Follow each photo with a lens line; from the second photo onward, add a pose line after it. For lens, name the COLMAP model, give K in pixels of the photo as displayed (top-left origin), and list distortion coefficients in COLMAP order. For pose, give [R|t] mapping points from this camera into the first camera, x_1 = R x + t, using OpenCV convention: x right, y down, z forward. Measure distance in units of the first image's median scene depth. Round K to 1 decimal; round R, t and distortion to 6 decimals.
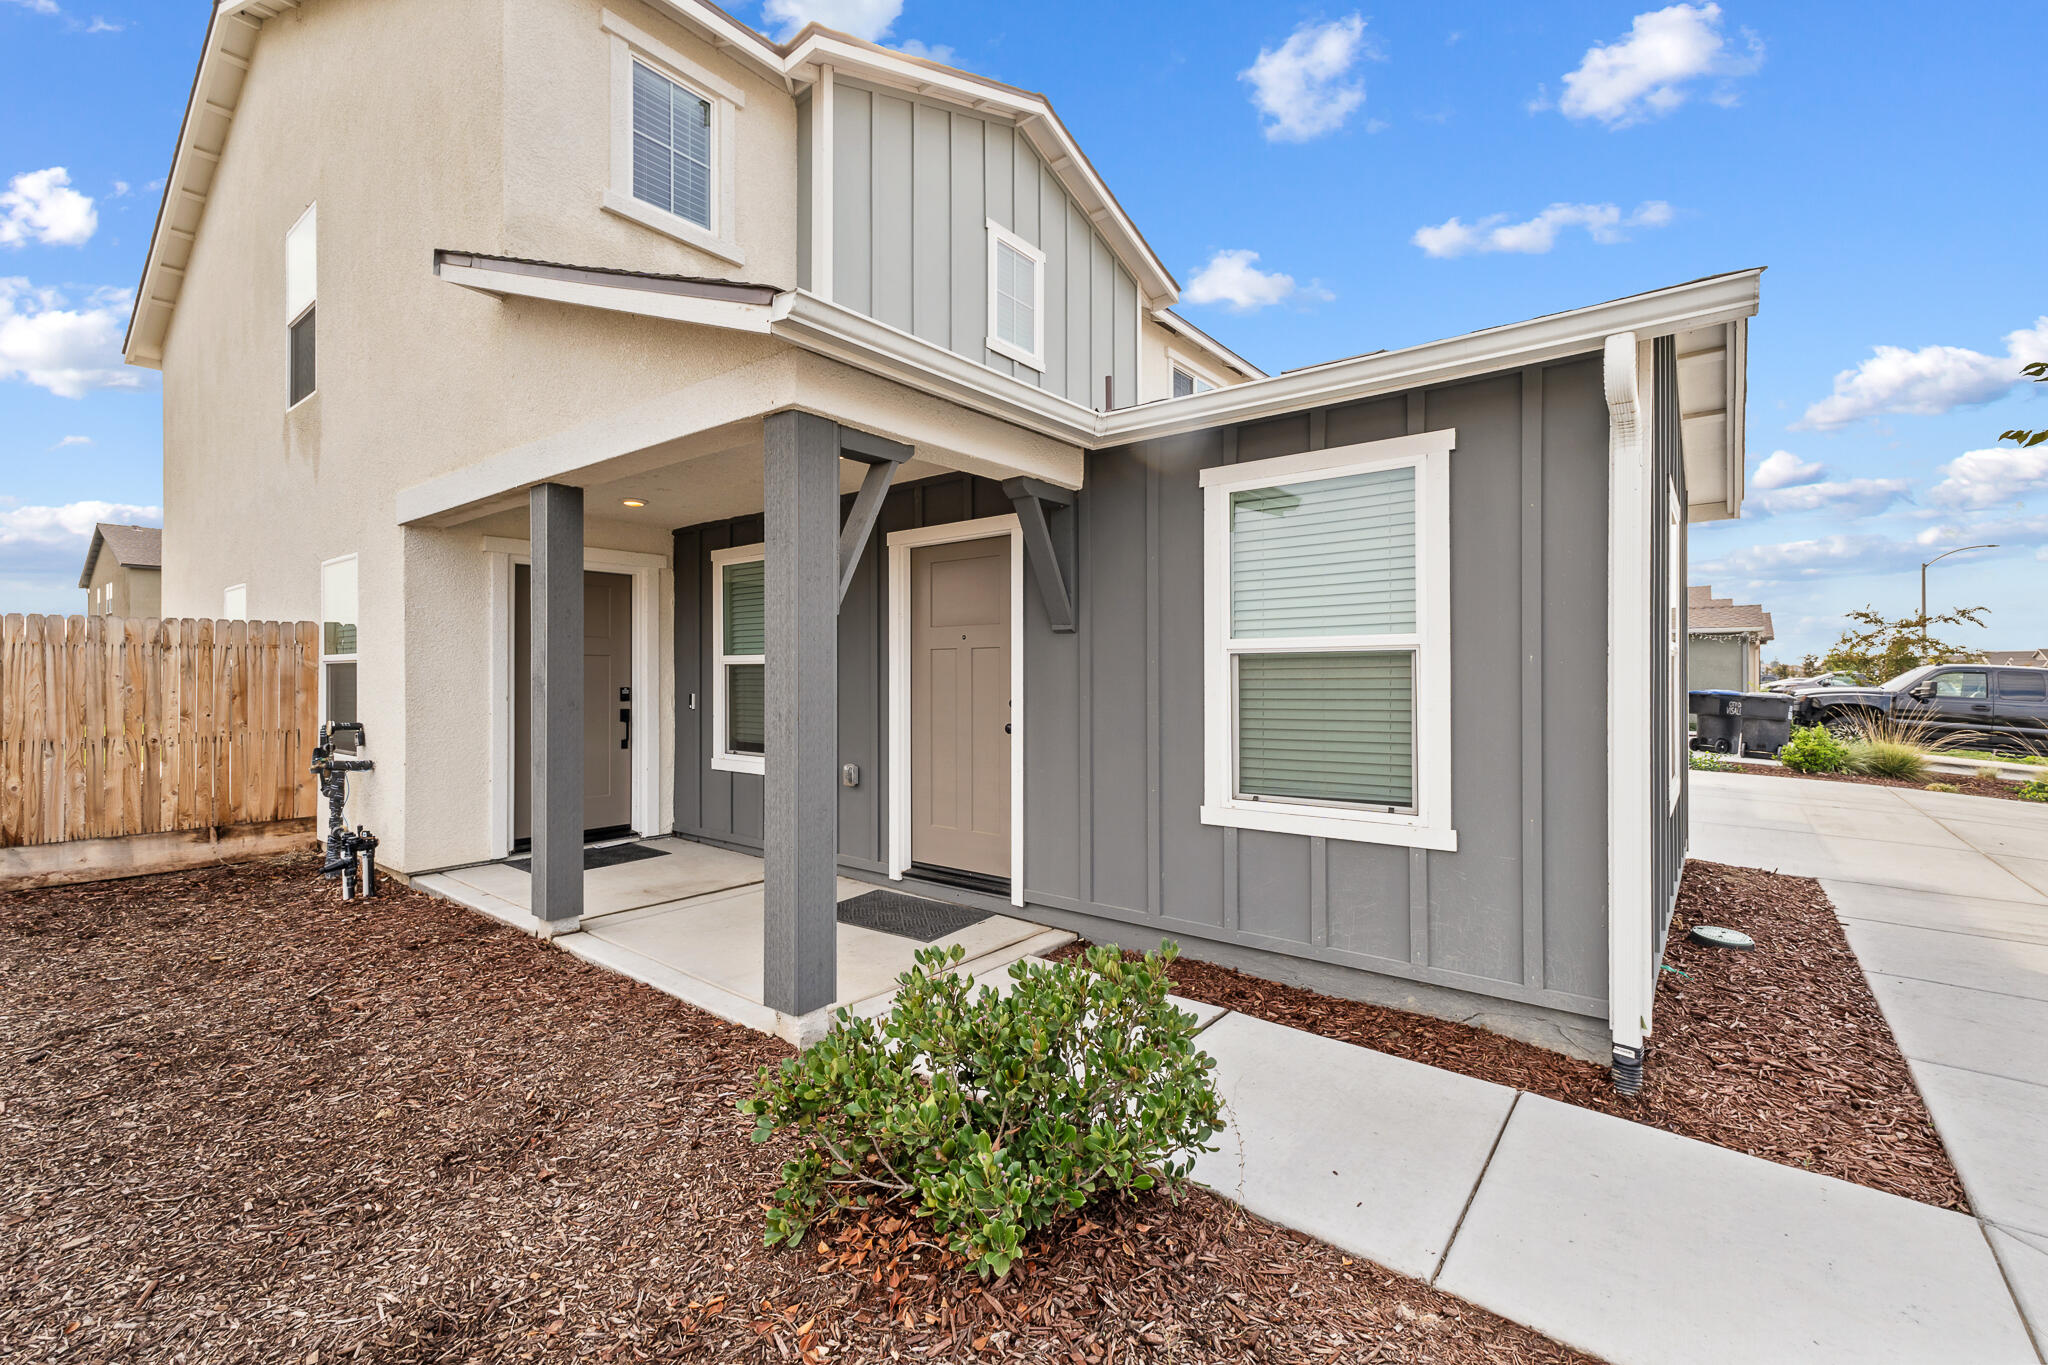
lens RADIAL K [[849.9, 0, 1027.0], [0, 849.9, 675.8], [0, 0, 1]] dist [0.003730, 0.000427]
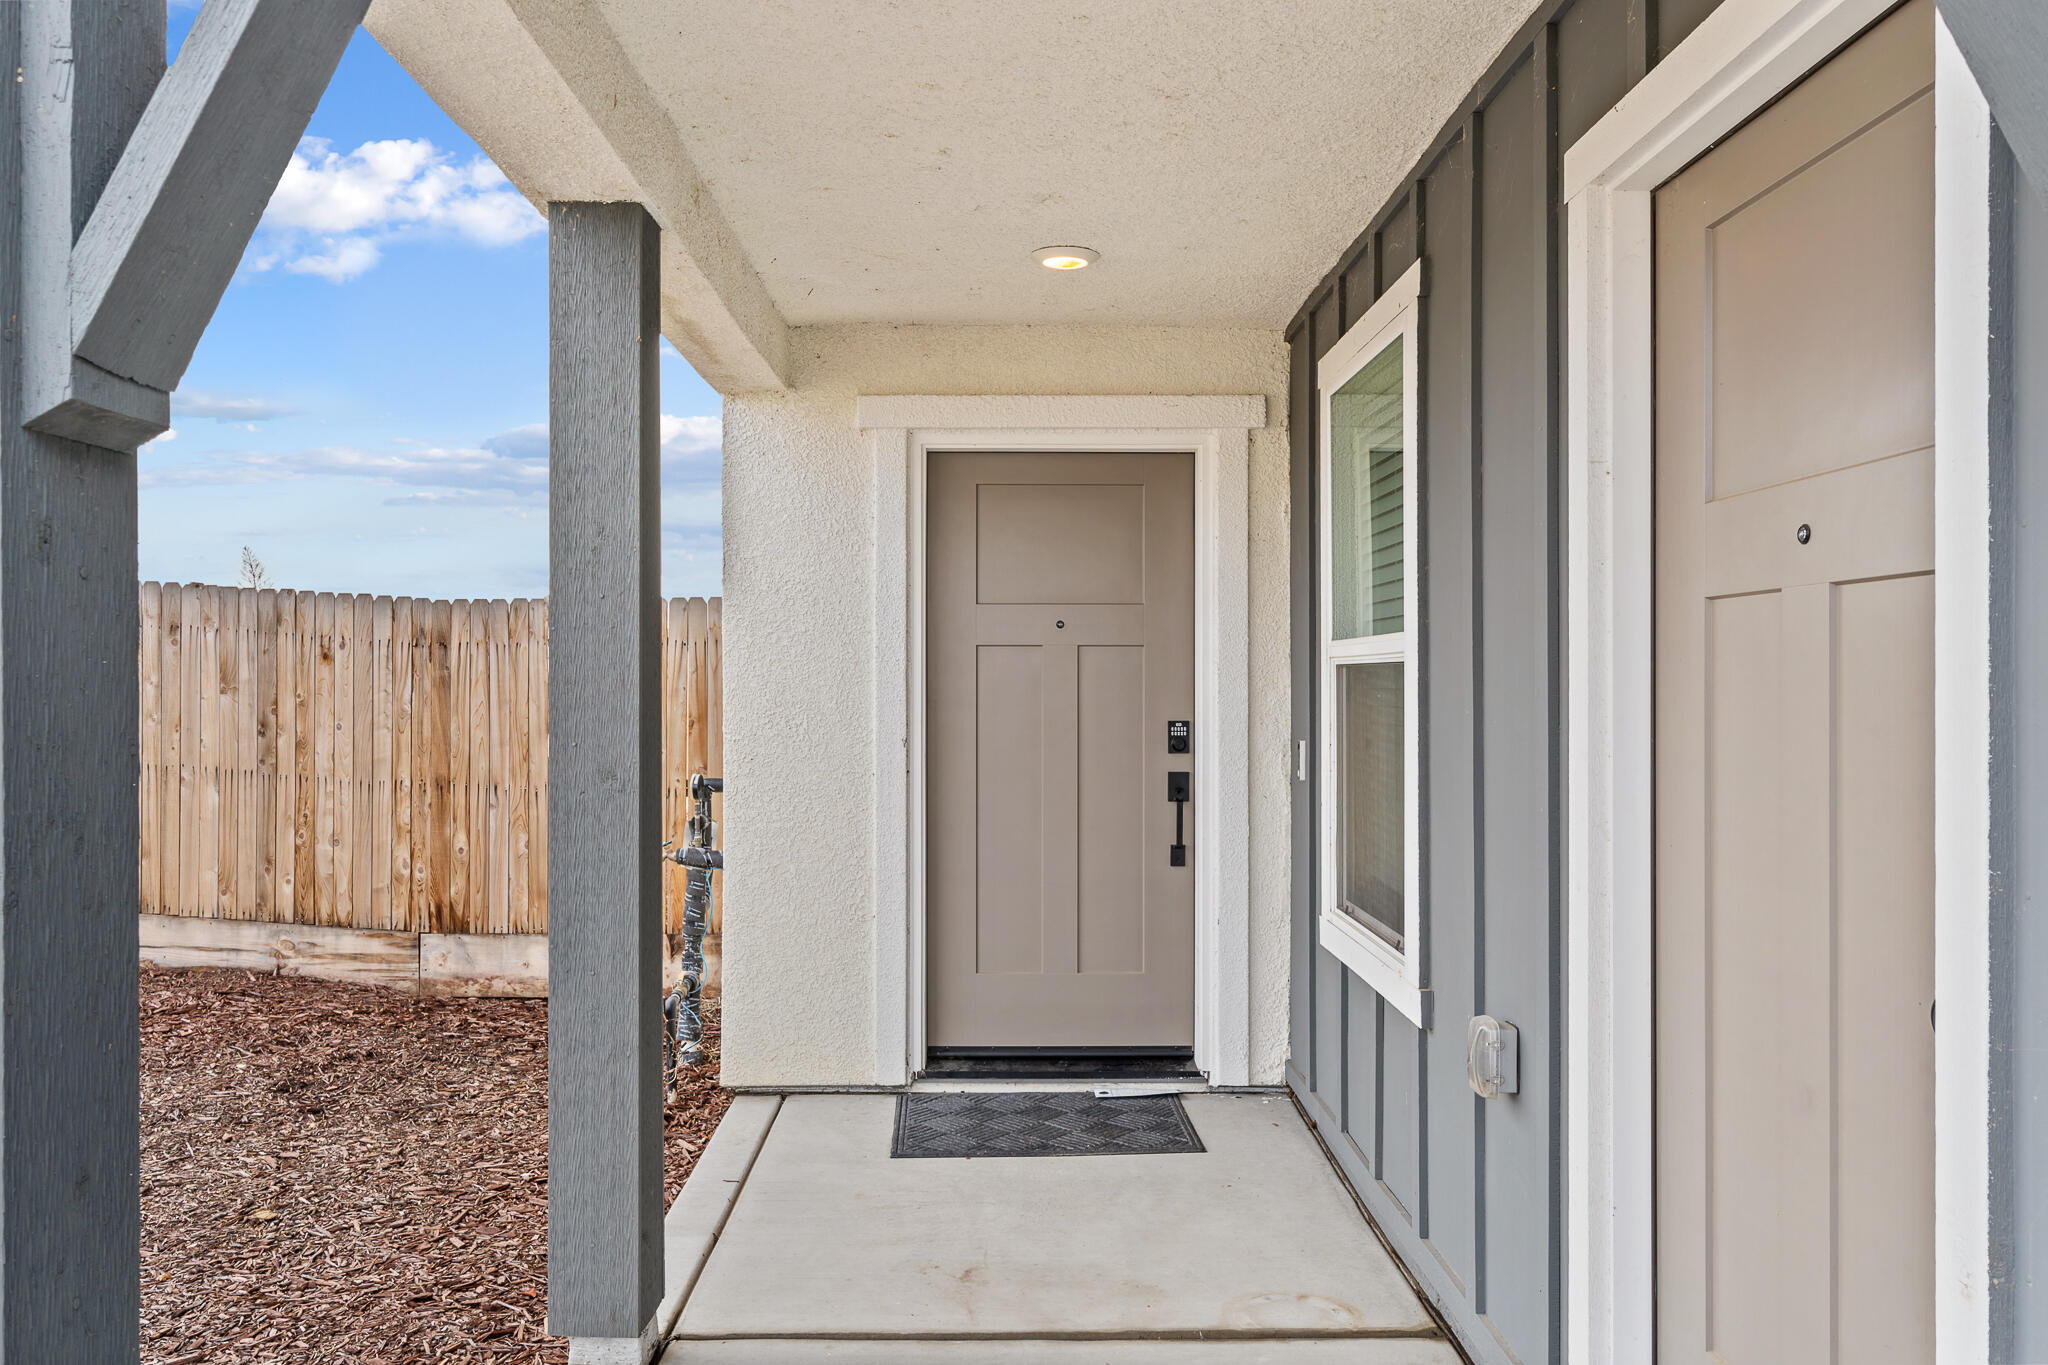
lens RADIAL K [[1558.2, 0, 1015.1], [0, 1558.2, 673.8], [0, 0, 1]] dist [-0.003192, -0.002635]
pose [[0.626496, -0.002883, -0.779419, 0.085306], [-0.001565, 0.999986, -0.004957, -0.006345], [0.779423, 0.004325, 0.626483, 0.509888]]
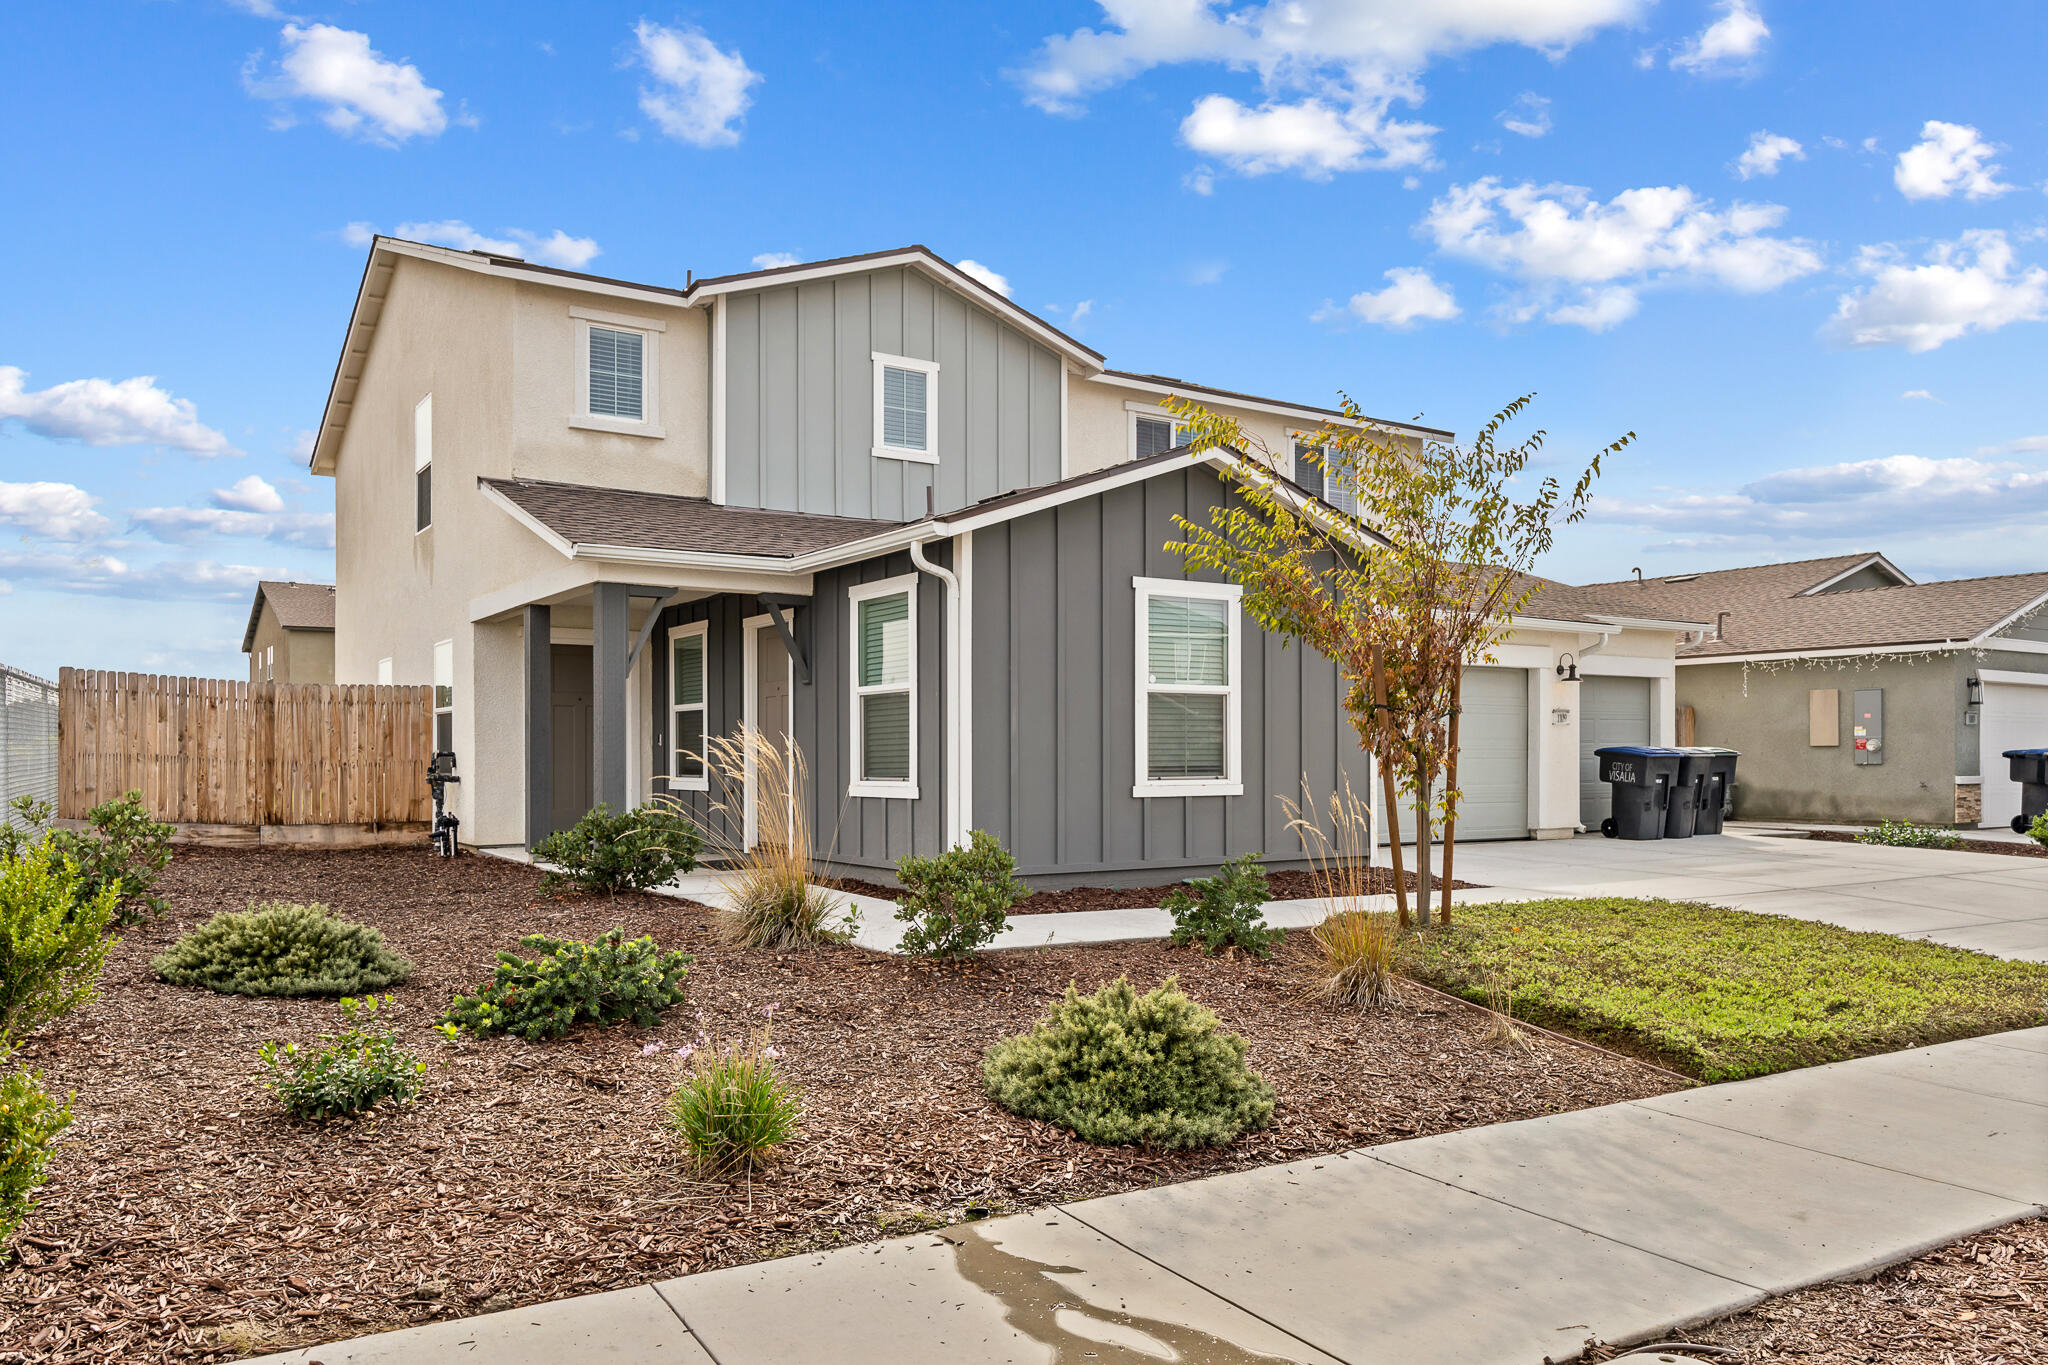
lens RADIAL K [[1370.4, 0, 1025.1], [0, 1370.4, 762.6], [0, 0, 1]] dist [-0.002935, -0.000980]
pose [[0.952782, 0.000228, -0.303656, 0.910730], [0.001315, 0.999987, 0.004875, 0.062970], [0.303654, -0.005044, 0.952769, -0.995161]]
